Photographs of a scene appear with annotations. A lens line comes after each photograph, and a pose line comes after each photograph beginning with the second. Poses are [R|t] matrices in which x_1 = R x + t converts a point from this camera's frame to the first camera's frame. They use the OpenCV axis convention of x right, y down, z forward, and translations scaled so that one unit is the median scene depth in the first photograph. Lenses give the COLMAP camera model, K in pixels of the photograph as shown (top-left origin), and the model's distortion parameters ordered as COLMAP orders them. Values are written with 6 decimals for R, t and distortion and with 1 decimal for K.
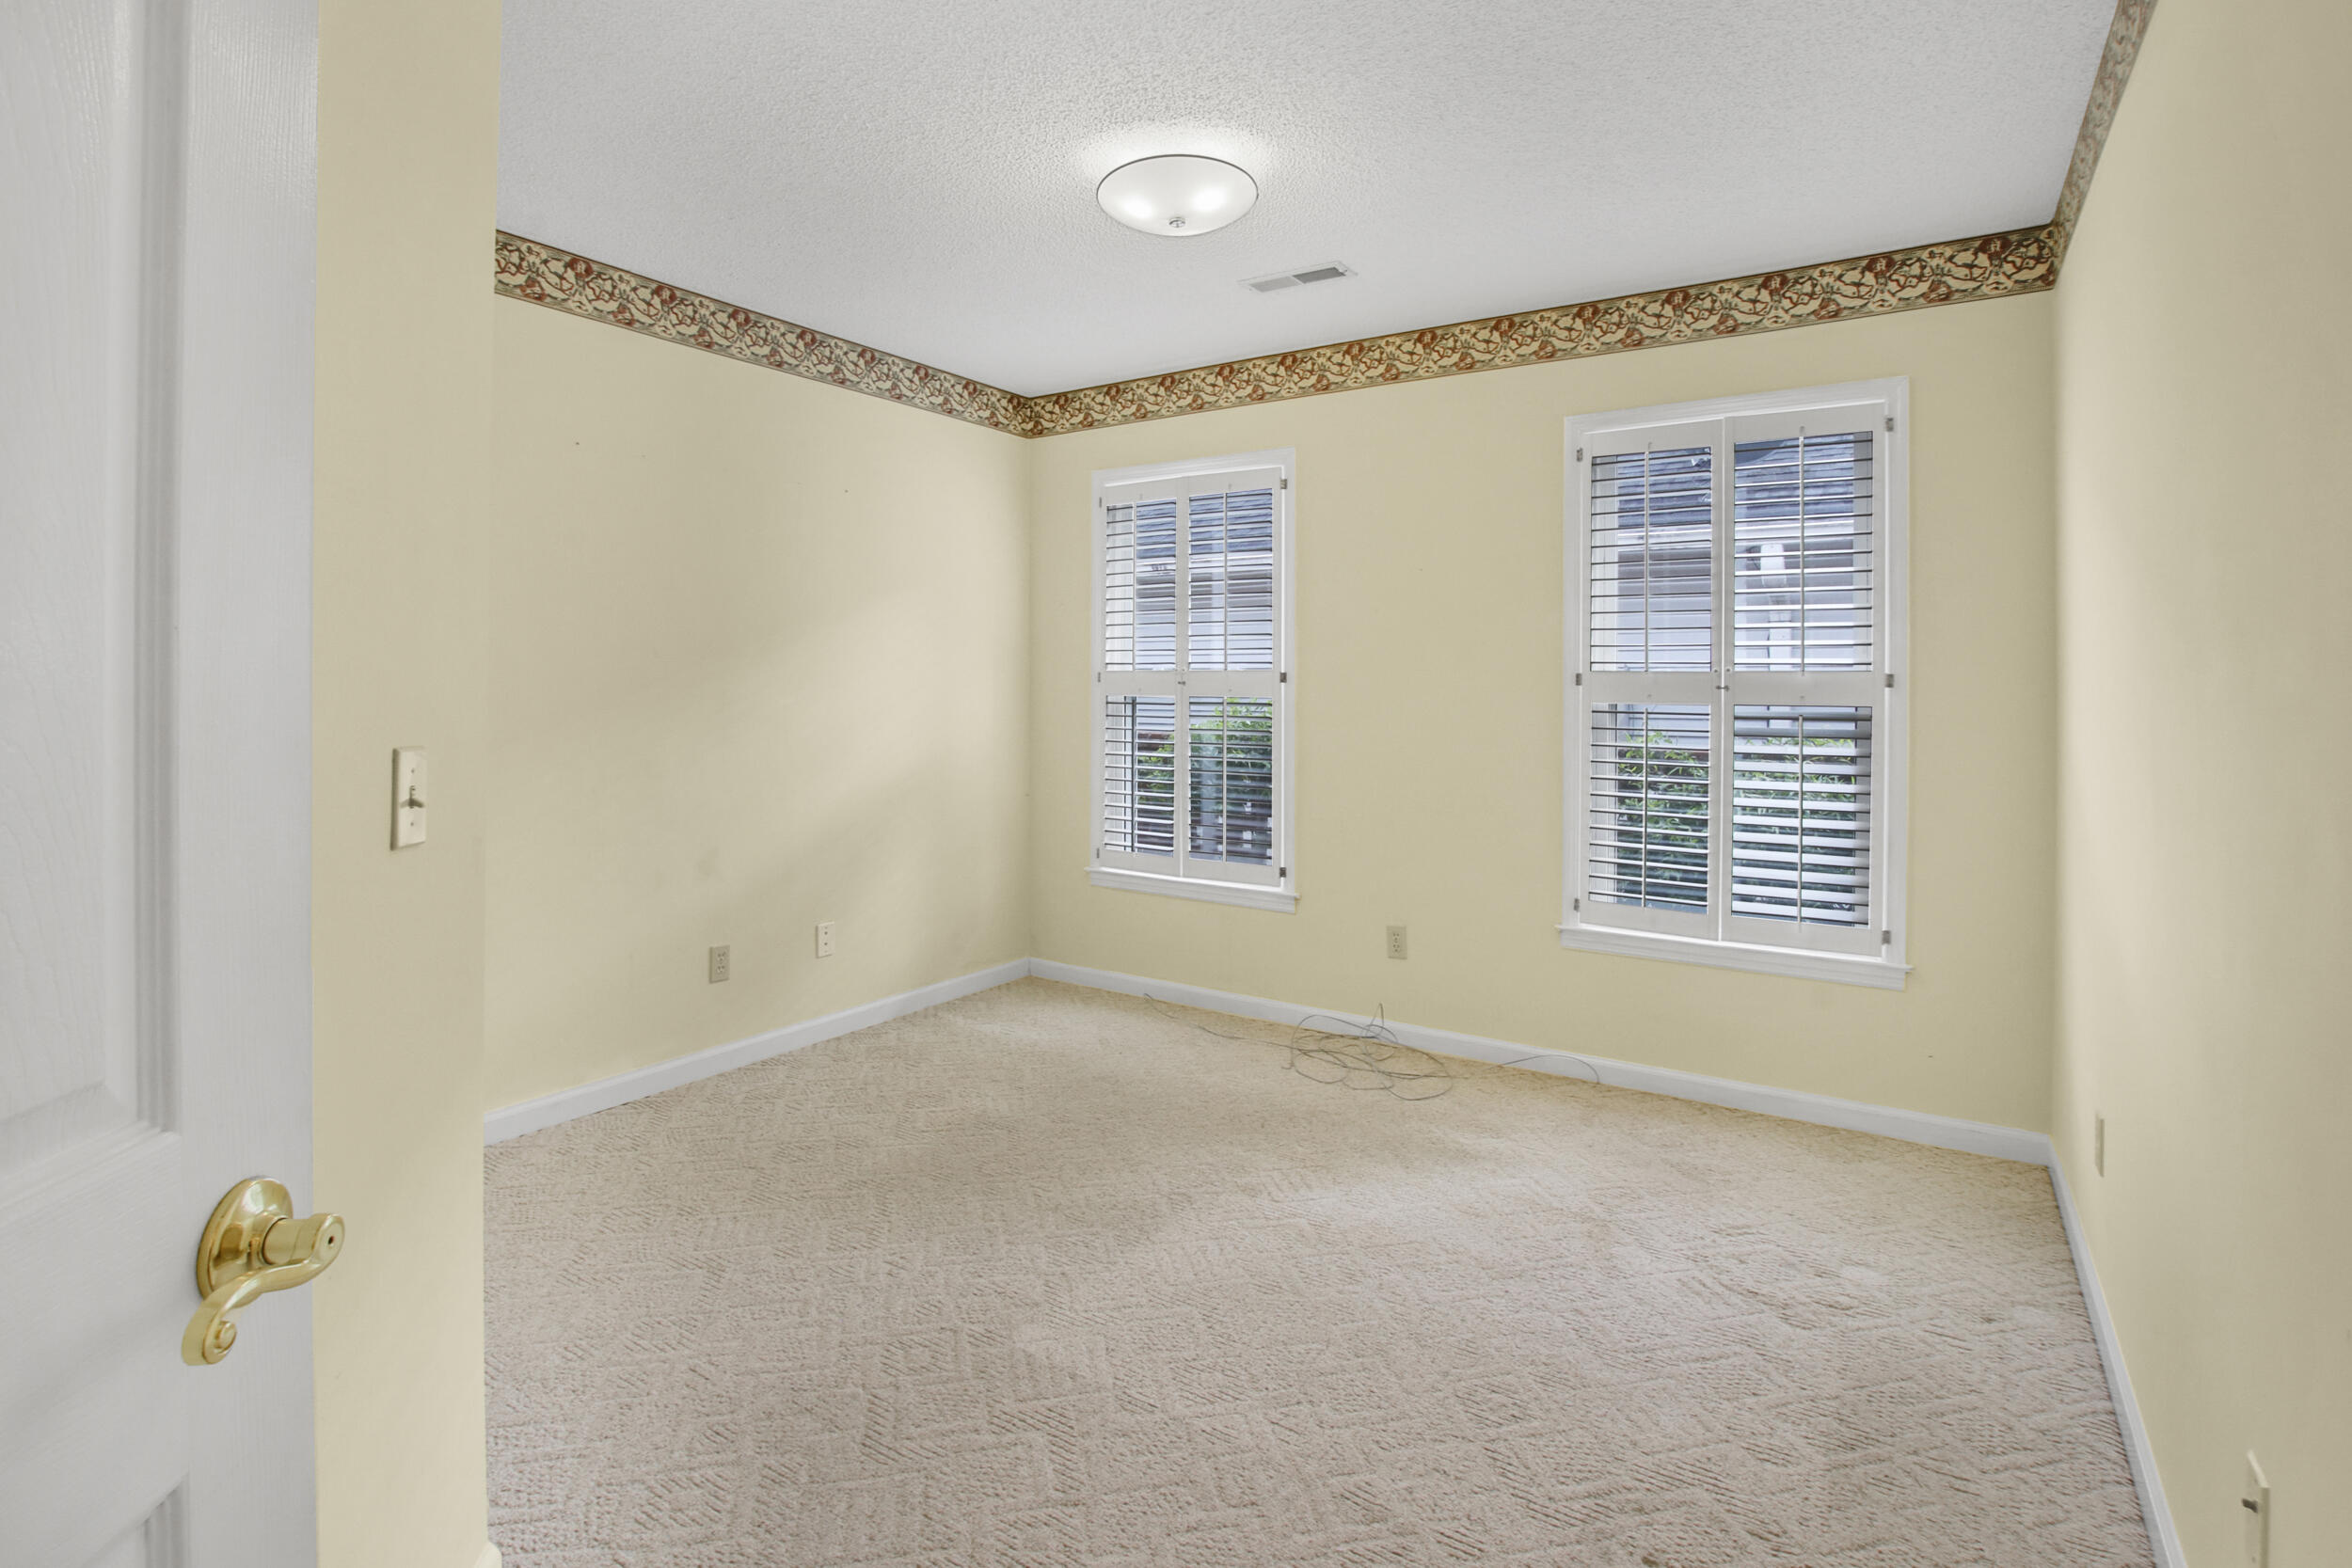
lens RADIAL K [[1114.5, 0, 1183.6], [0, 1114.5, 688.5], [0, 0, 1]] dist [-0.032130, 0.002415]
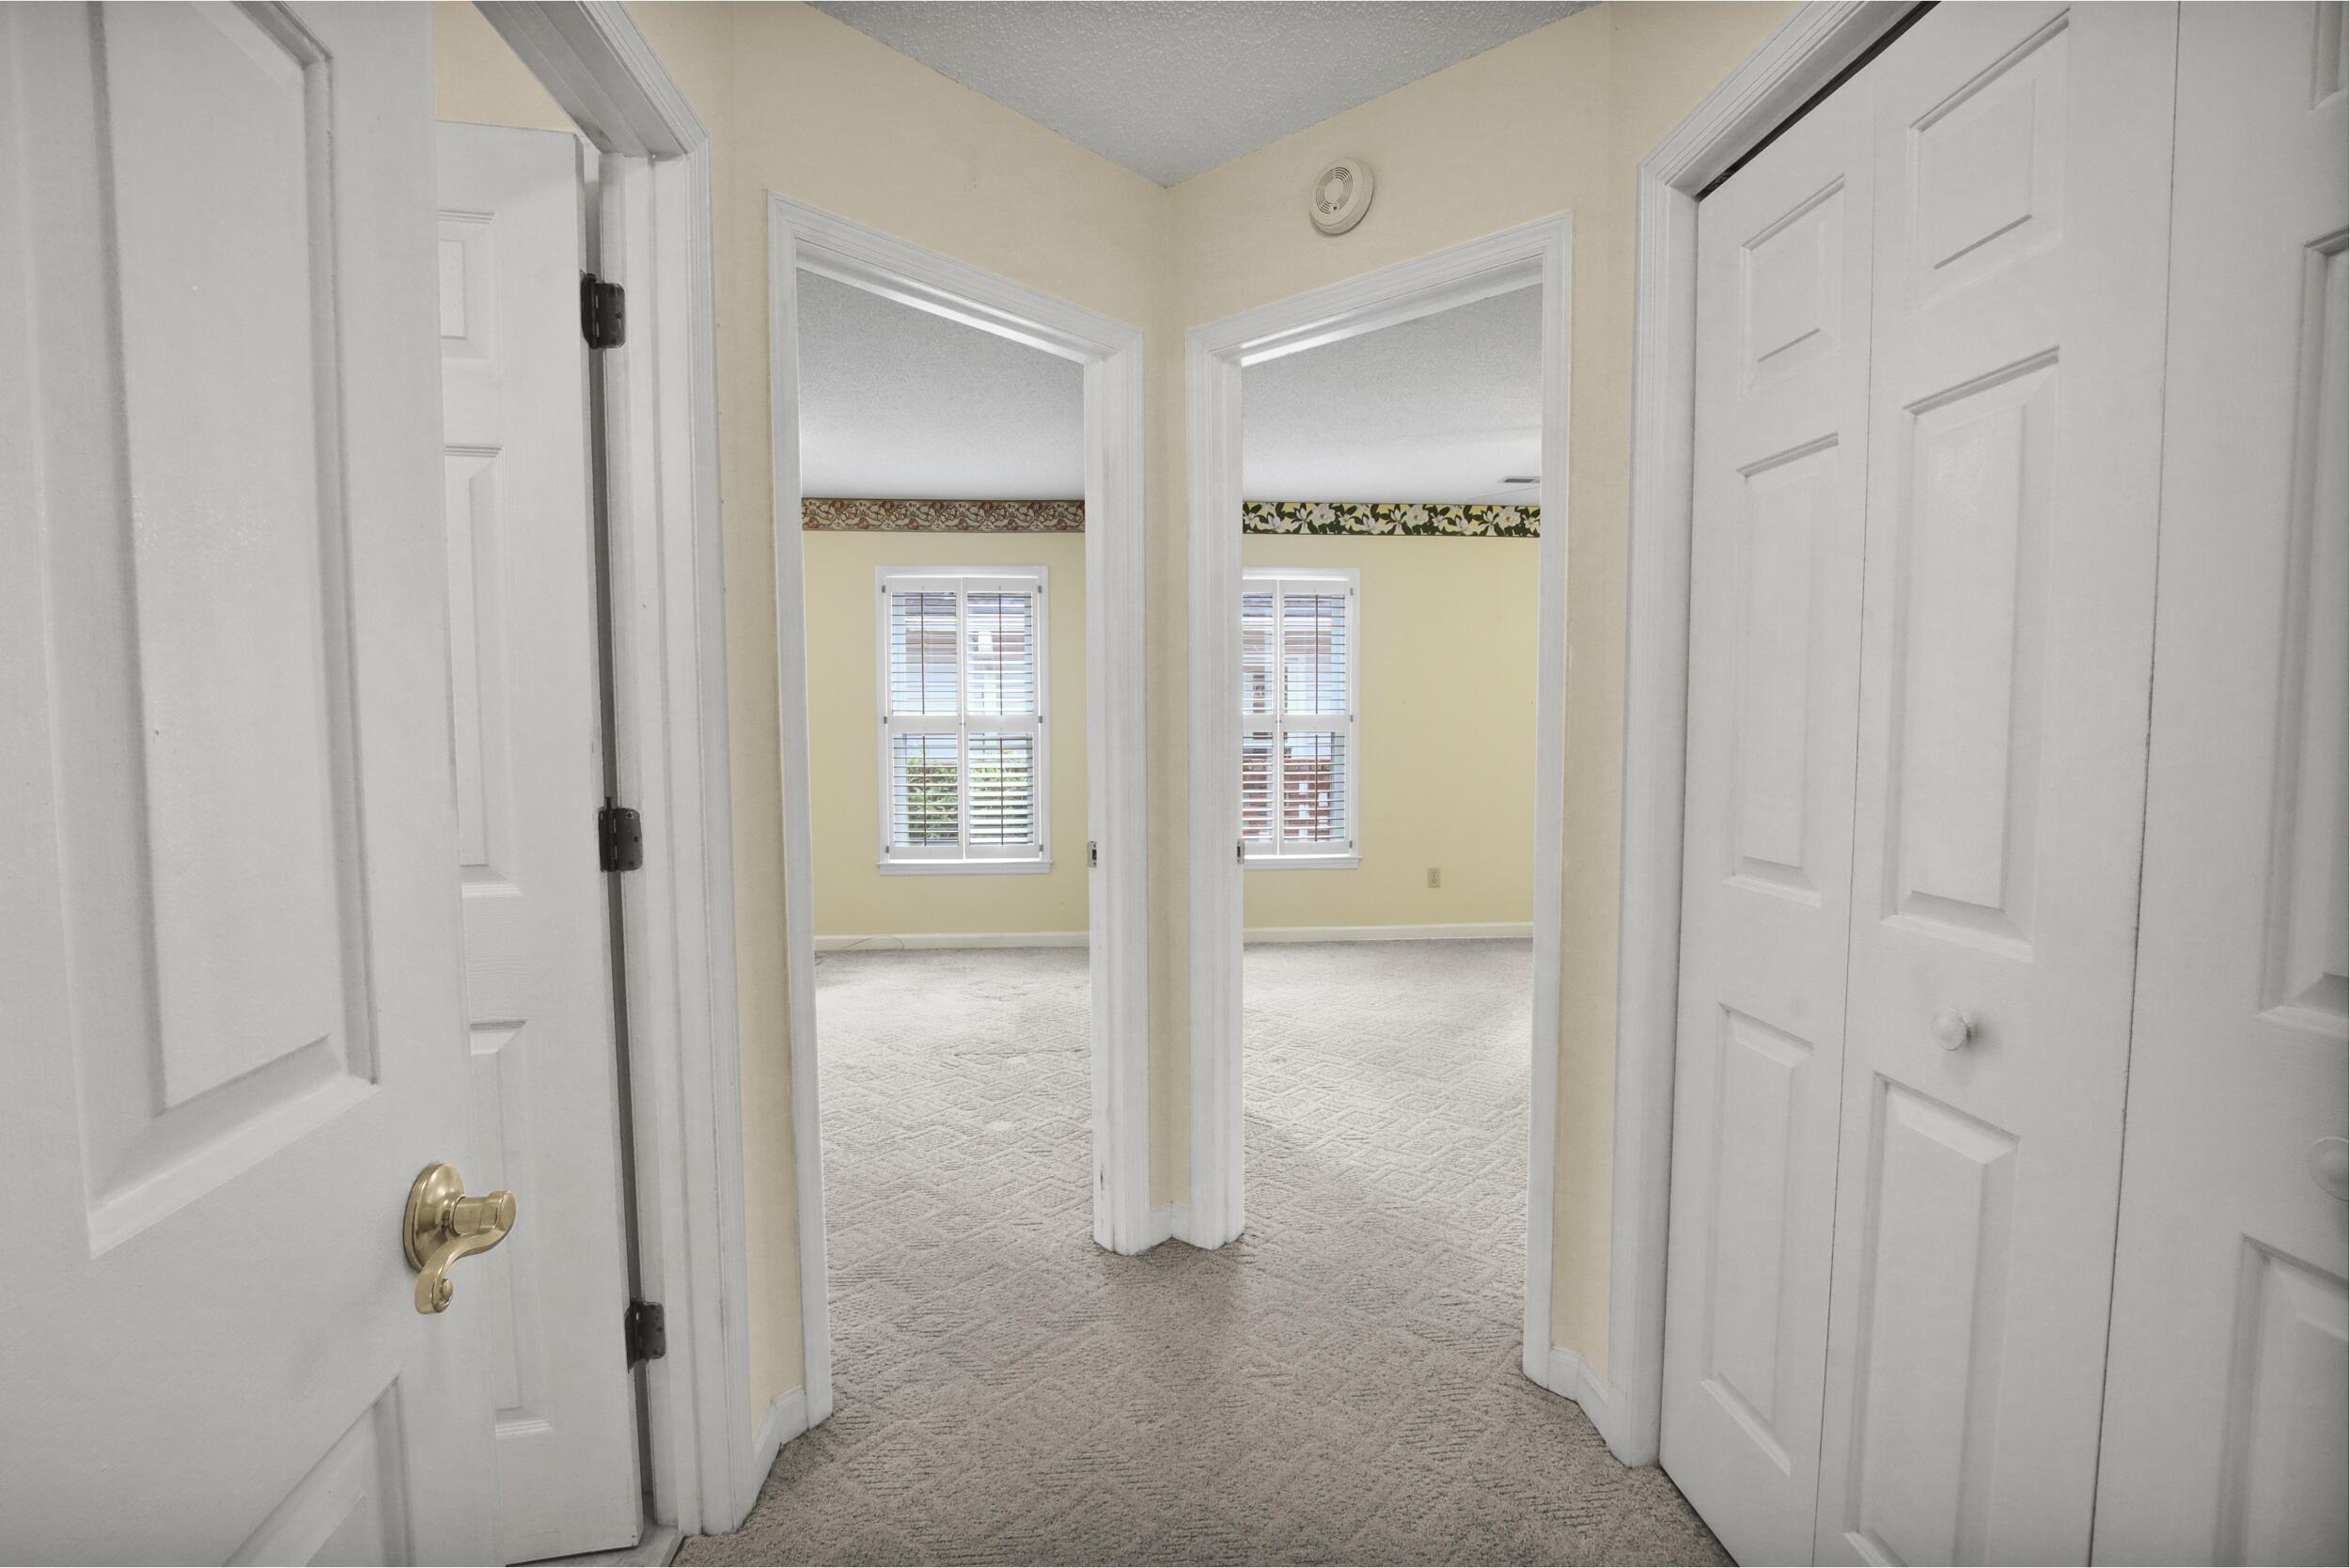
lens RADIAL K [[1113.7, 0, 1175.3], [0, 1113.7, 780.5], [0, 0, 1]] dist [-0.032130, 0.002415]
pose [[0.792074, -0.047193, 0.608599, -0.380249], [0.008112, 0.997733, 0.066810, -0.028925], [-0.610372, -0.047982, 0.790661, -0.717480]]
